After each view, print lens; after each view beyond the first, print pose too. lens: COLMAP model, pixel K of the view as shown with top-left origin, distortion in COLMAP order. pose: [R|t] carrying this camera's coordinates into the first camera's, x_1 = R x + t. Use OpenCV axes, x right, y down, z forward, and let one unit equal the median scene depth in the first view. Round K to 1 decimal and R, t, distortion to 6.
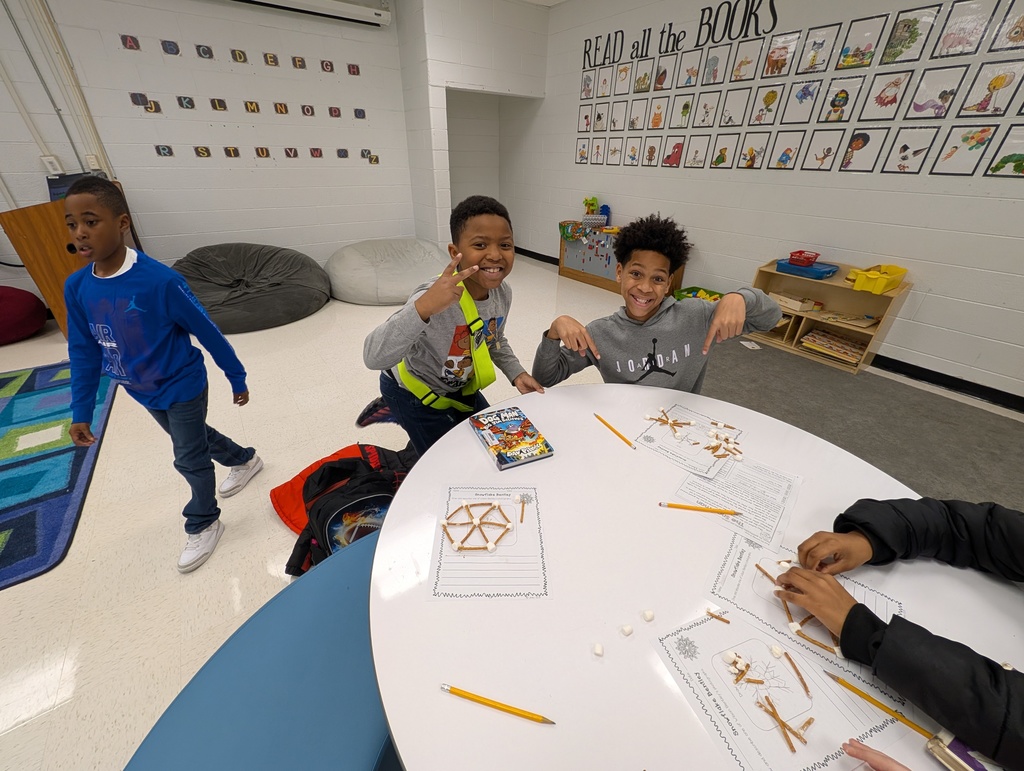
lens RADIAL K [[397.7, 0, 513.7], [0, 397.7, 379.3], [0, 0, 1]] dist [0.003291, 0.000572]
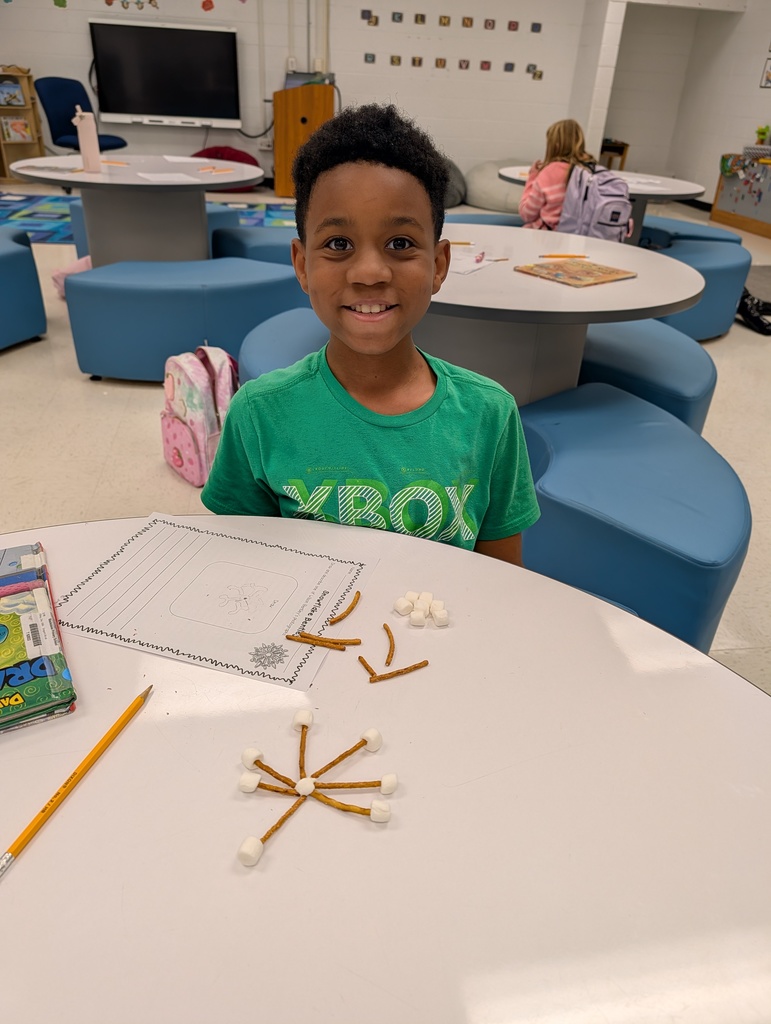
lens RADIAL K [[706.5, 0, 385.9], [0, 706.5, 515.7], [0, 0, 1]] dist [0.001220, 0.001555]
pose [[0.887770, 0.269898, -0.372854, 0.276395], [-0.262253, 0.962298, 0.072151, 0.495411], [0.378270, 0.033729, 0.925081, -0.762037]]
